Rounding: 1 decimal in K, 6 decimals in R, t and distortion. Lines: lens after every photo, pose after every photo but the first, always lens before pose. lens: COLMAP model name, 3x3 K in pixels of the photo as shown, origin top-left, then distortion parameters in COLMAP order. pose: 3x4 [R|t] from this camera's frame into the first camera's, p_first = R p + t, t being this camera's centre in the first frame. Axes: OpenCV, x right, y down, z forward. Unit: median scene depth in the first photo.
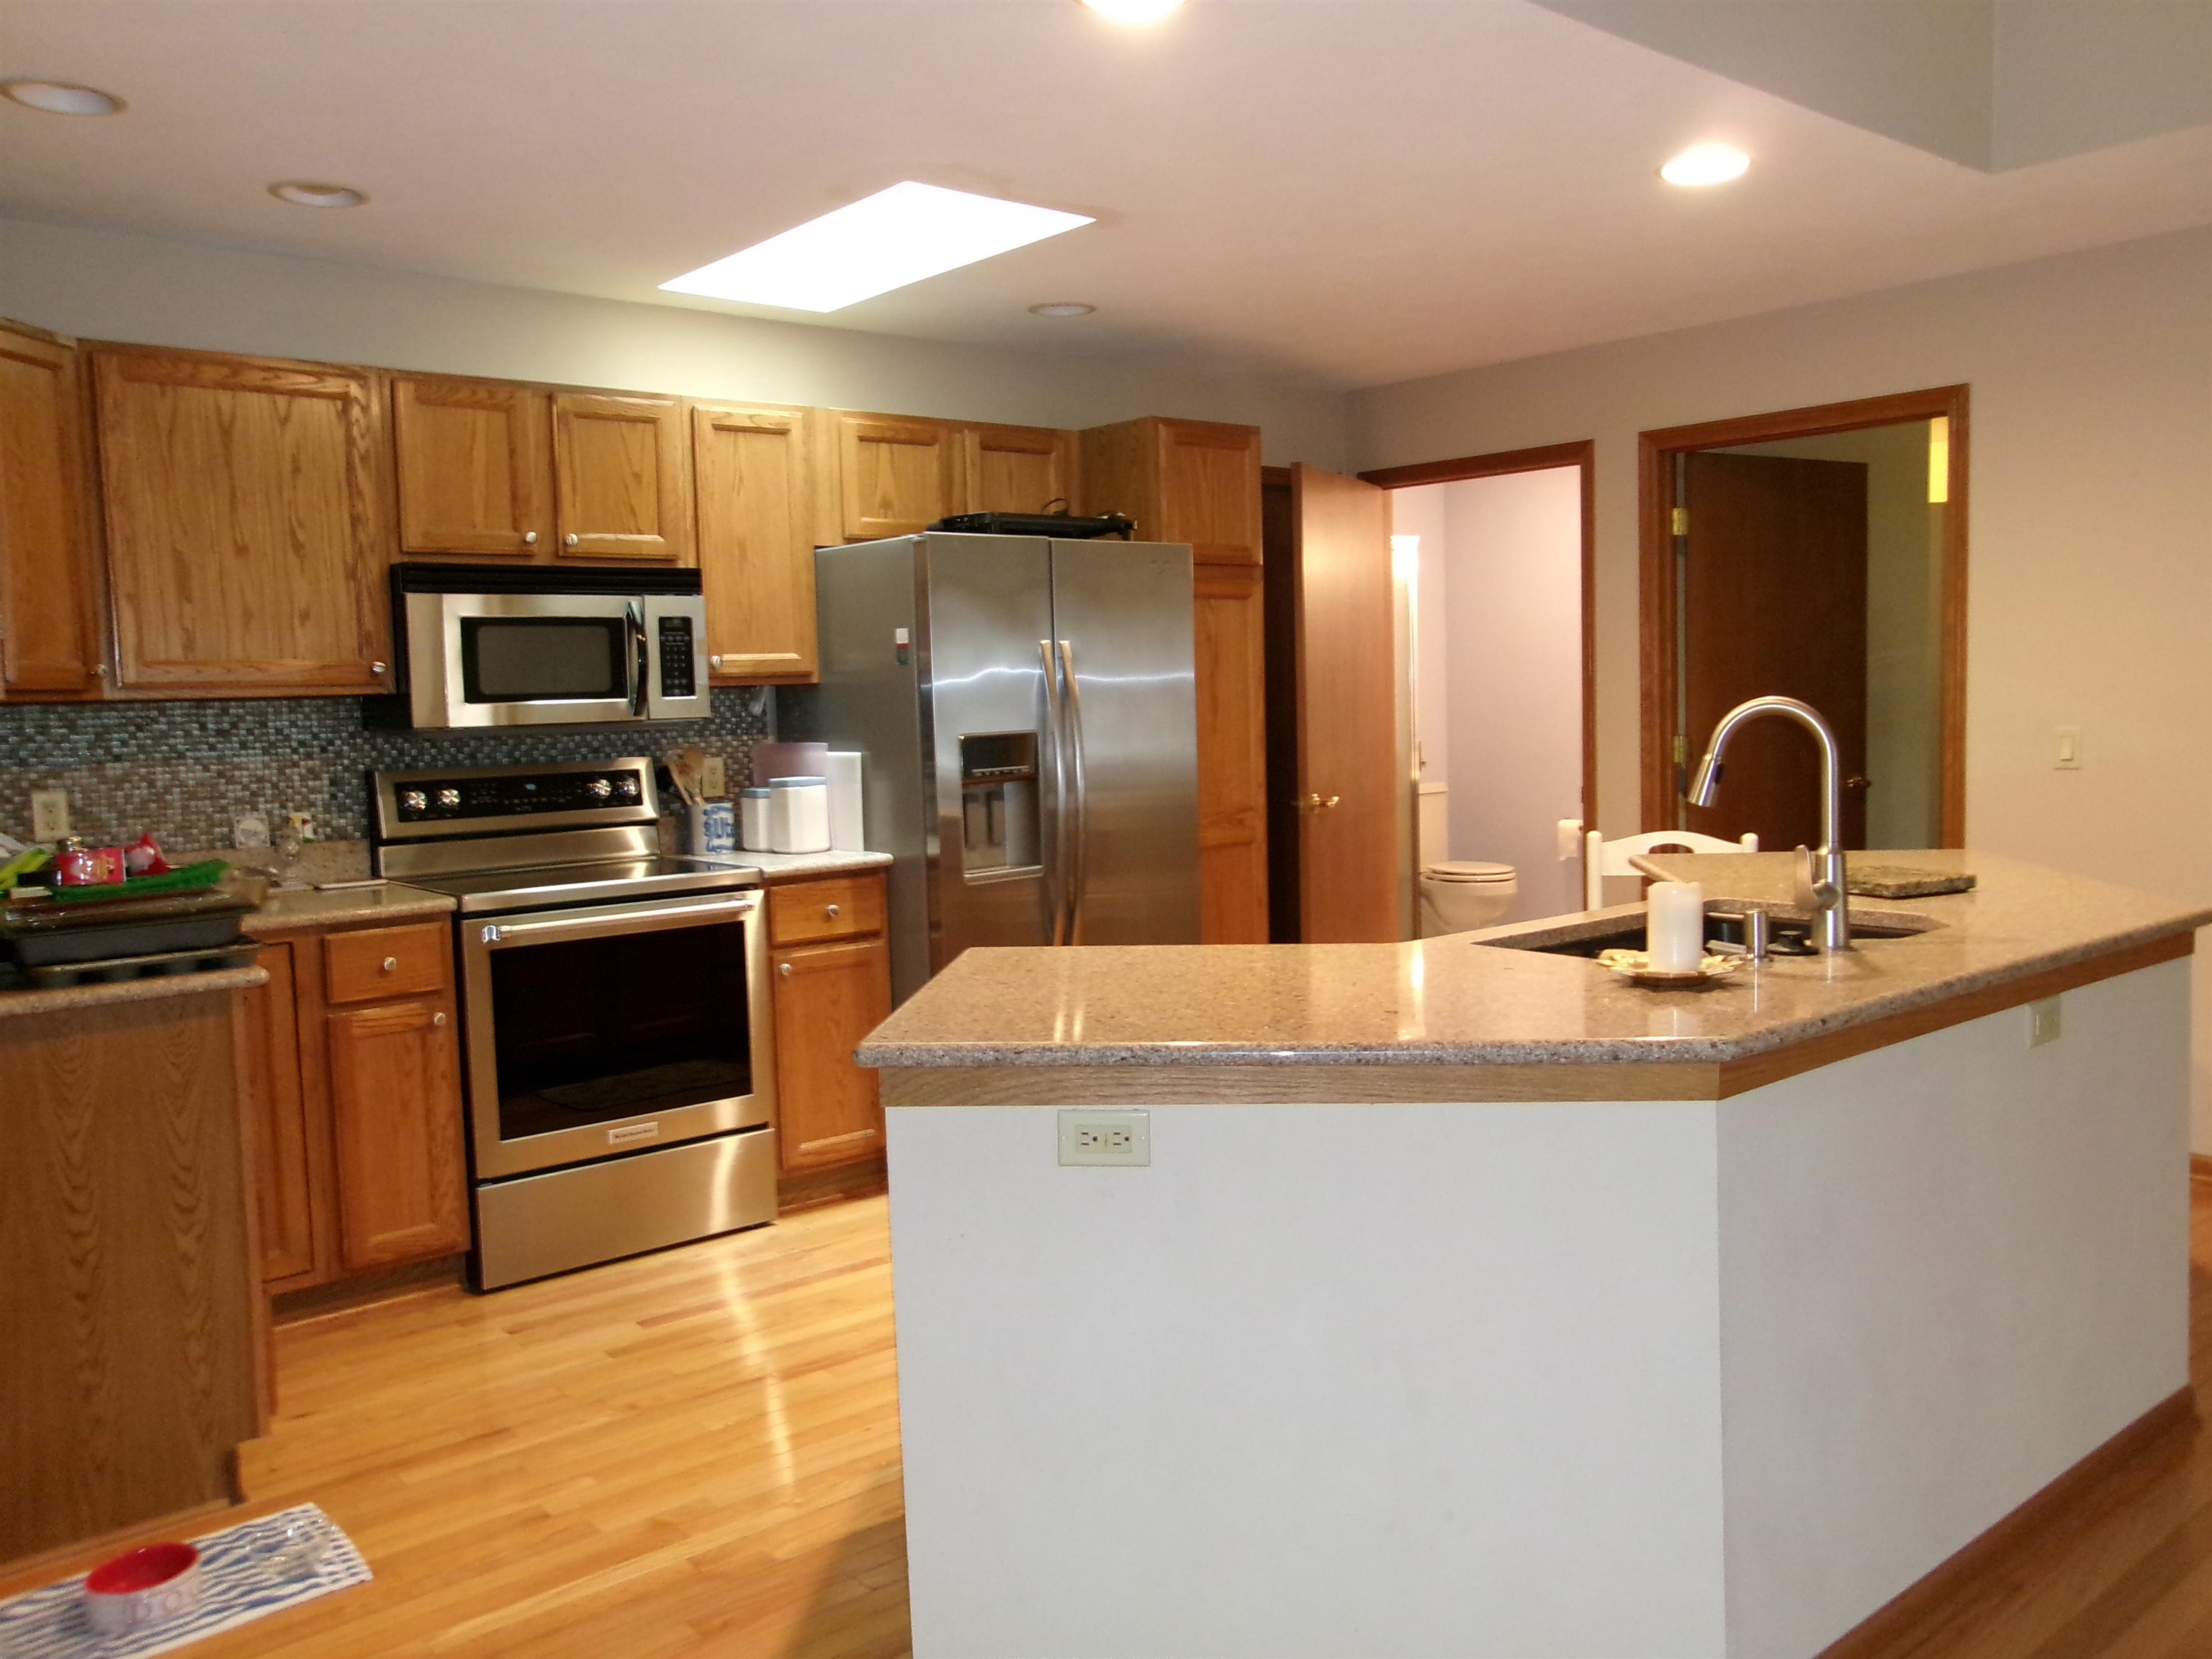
lens RADIAL K [[1763.2, 0, 1089.1], [0, 1763.2, 818.0], [0, 0, 1]] dist [-0.010016, 0.063062]
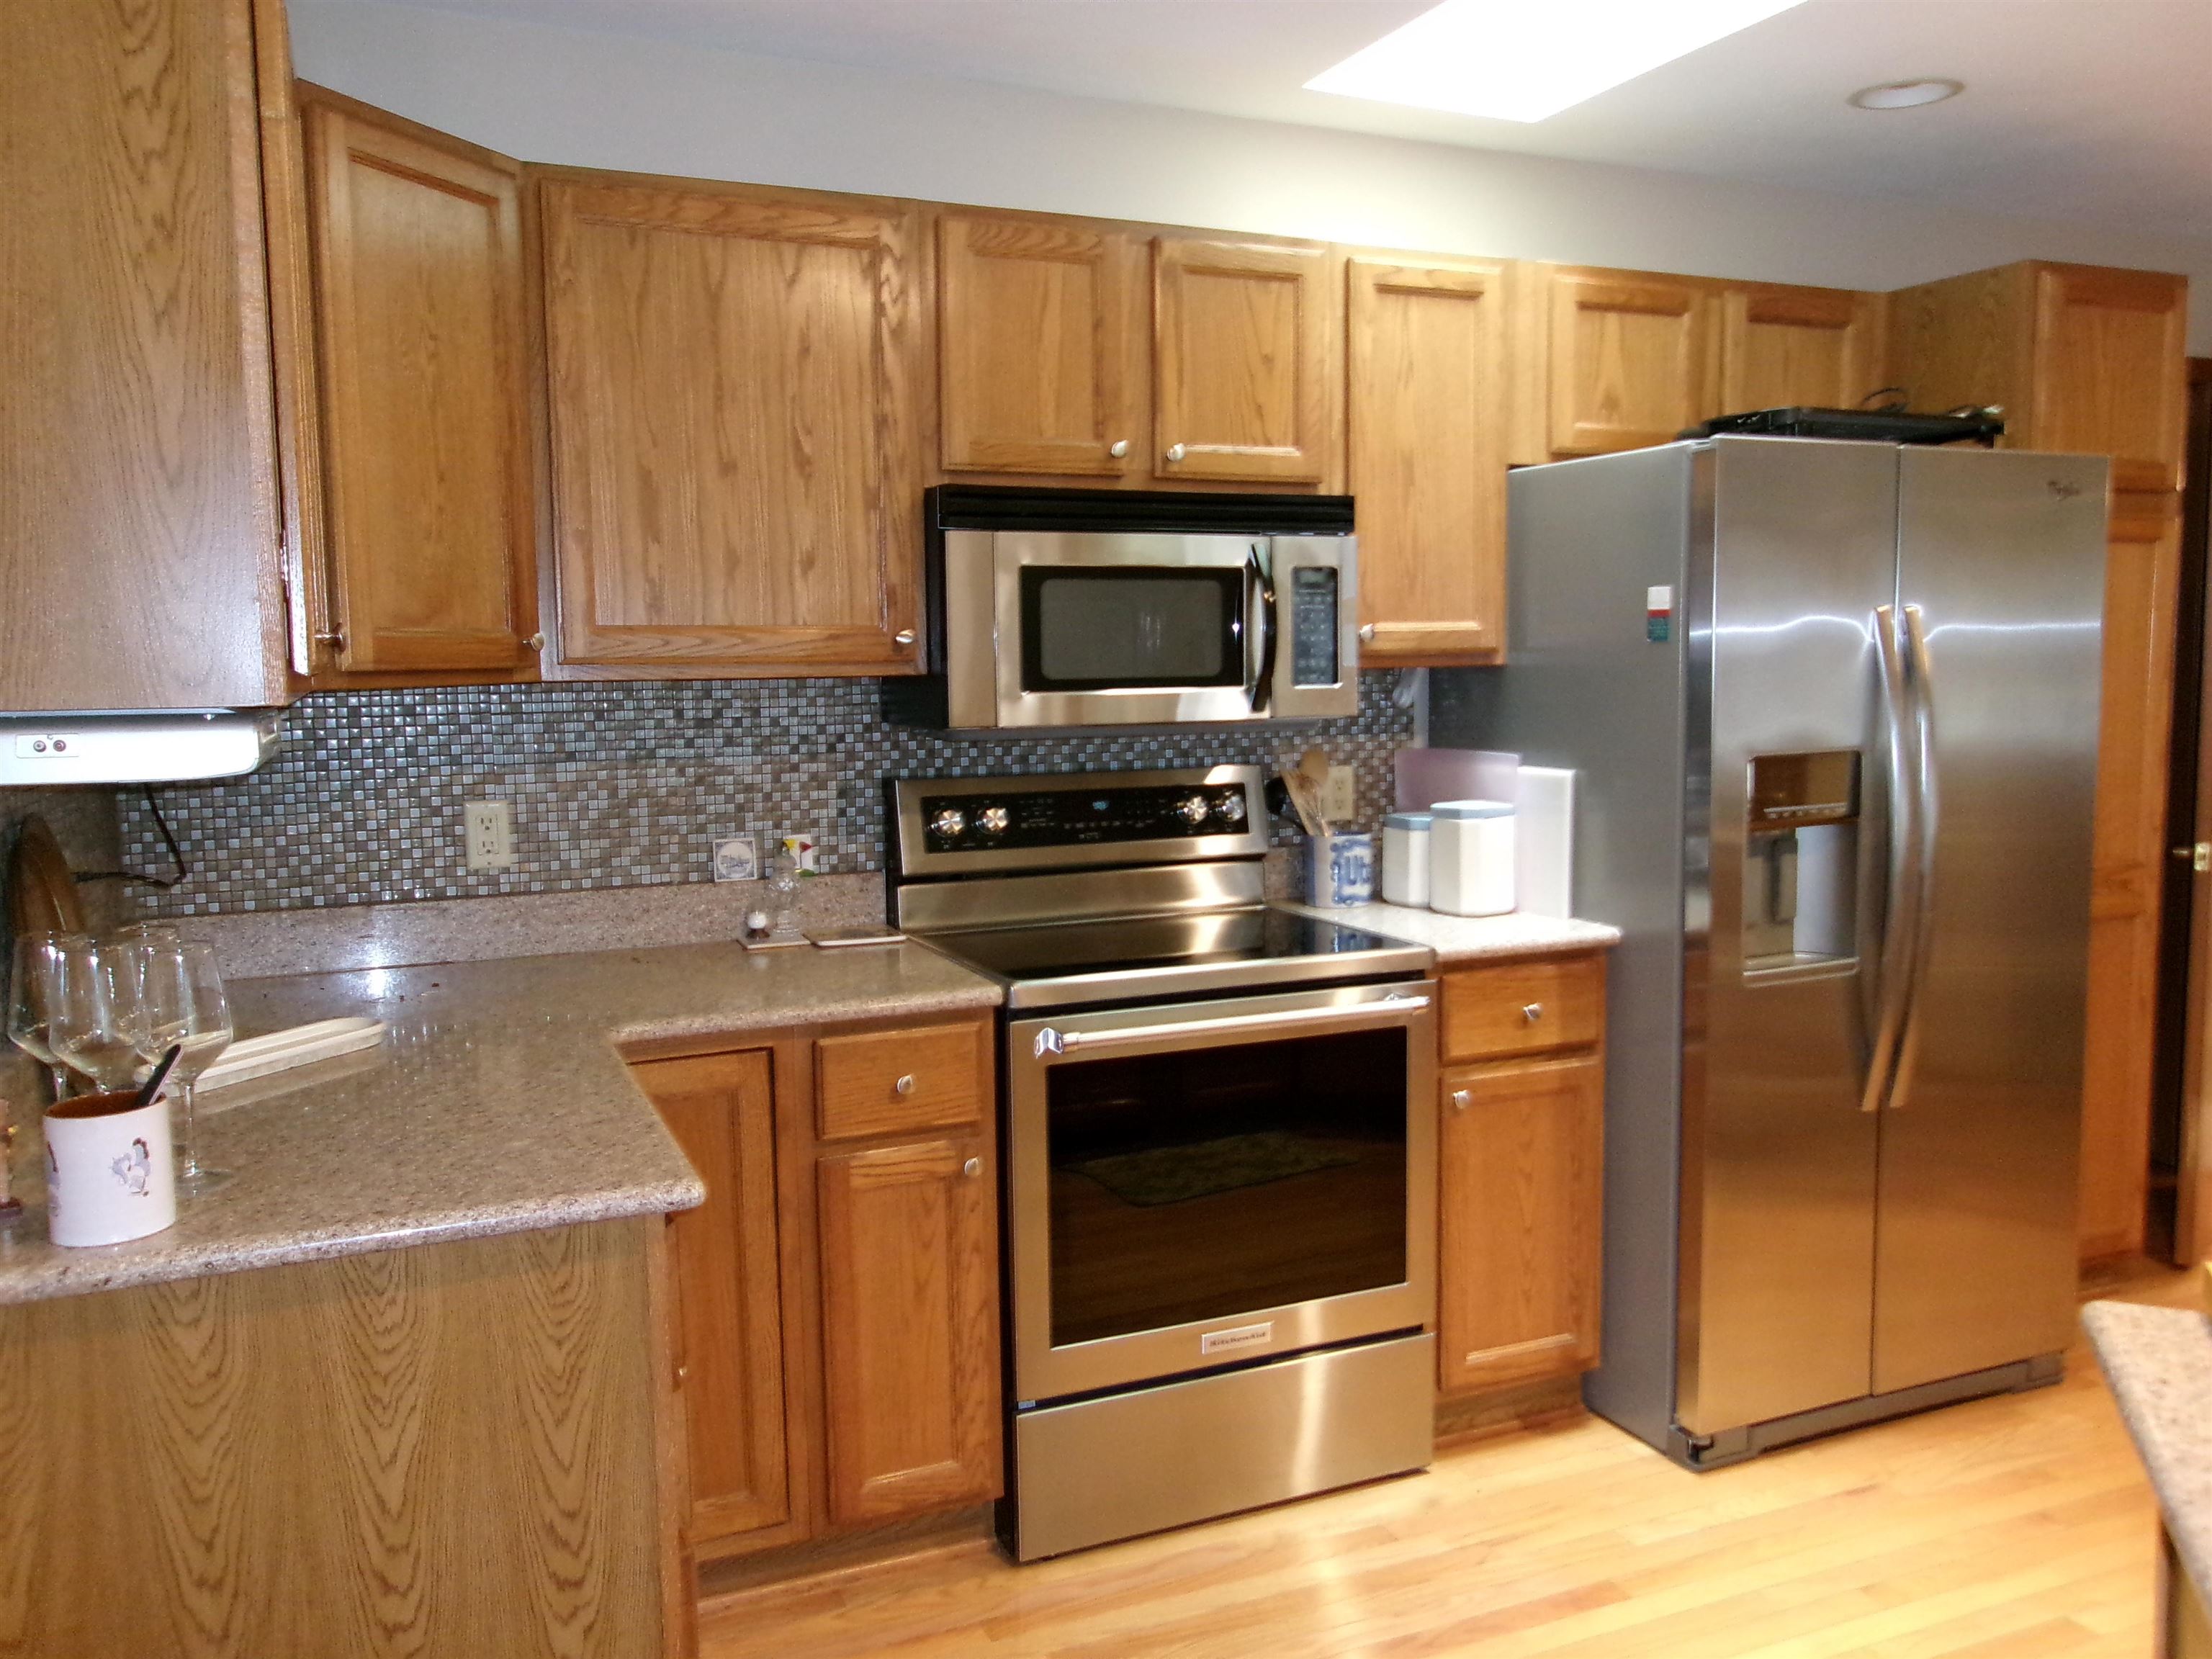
lens RADIAL K [[1763.2, 0, 1114.1], [0, 1763.2, 821.3], [0, 0, 1]] dist [-0.010016, 0.063062]
pose [[0.964681, 0.043315, -0.259837, -0.135768], [-0.035806, 0.998795, 0.033567, -0.038074], [0.260977, -0.023078, 0.965069, 0.338763]]
